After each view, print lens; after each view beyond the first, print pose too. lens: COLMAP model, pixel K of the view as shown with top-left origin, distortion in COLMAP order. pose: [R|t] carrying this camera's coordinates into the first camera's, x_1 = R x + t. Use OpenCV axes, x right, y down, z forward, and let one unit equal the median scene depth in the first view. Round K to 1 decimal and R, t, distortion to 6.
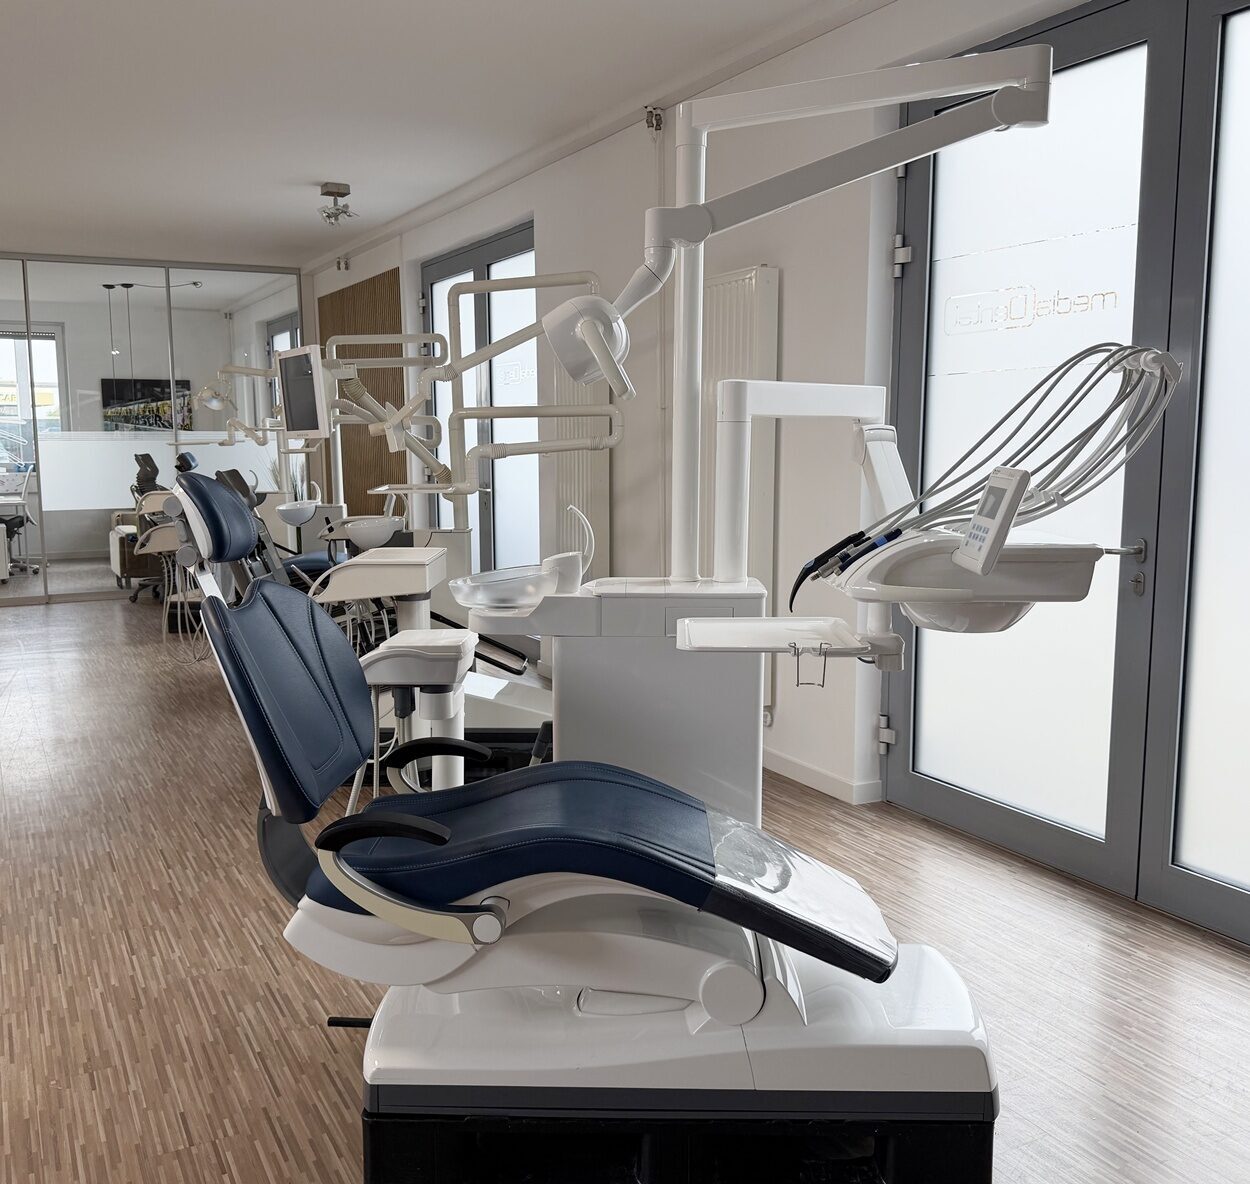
lens RADIAL K [[1213.5, 0, 625.0], [0, 1213.5, 592.0], [0, 0, 1]] dist [0.021216, -0.013768]
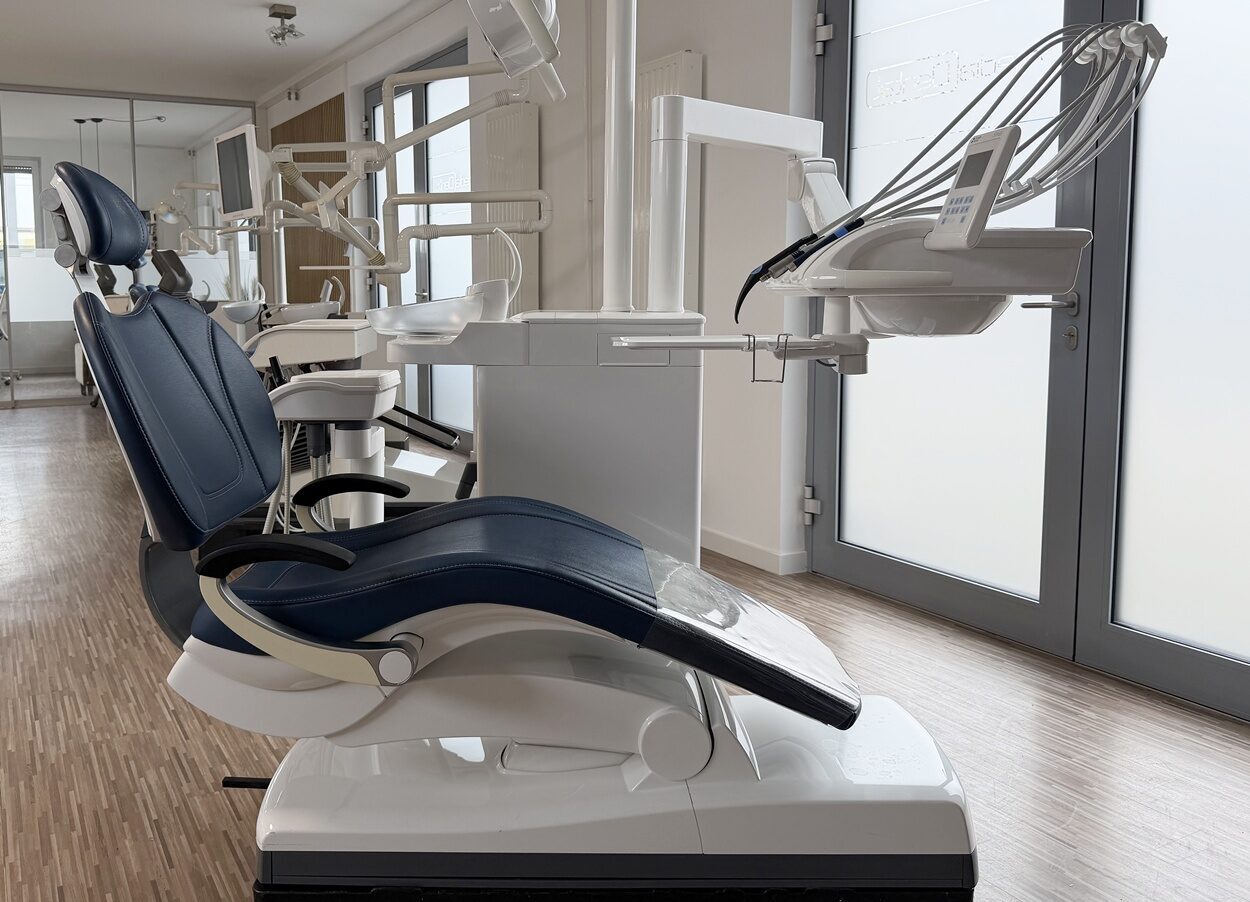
lens RADIAL K [[1075.4, 0, 571.7], [0, 1075.4, 378.8], [0, 0, 1]] dist [0.004513, 0.004595]
pose [[0.999851, 0.000038, 0.017279, -0.000711], [0.000633, 0.999246, -0.038831, 0.069164], [-0.017268, 0.038836, 0.999096, 0.152537]]
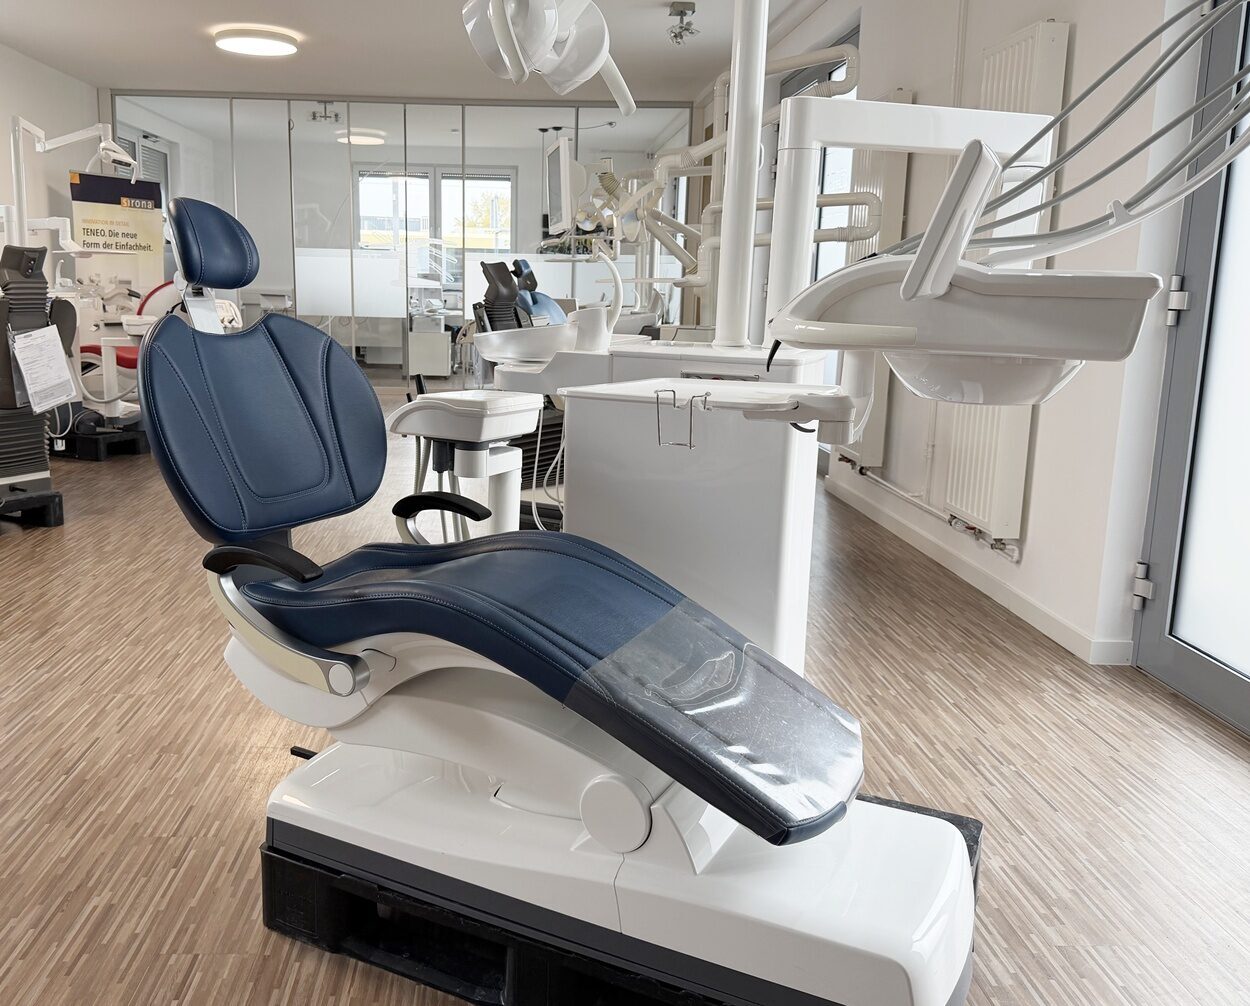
lens RADIAL K [[1093.2, 0, 525.4], [0, 1093.2, 475.0], [0, 0, 1]] dist [0.065525, -0.157503]
pose [[0.887327, 0.097739, -0.450664, 0.253746], [-0.077188, 0.994973, 0.063810, 0.039810], [0.454635, -0.021834, 0.890410, 0.220910]]
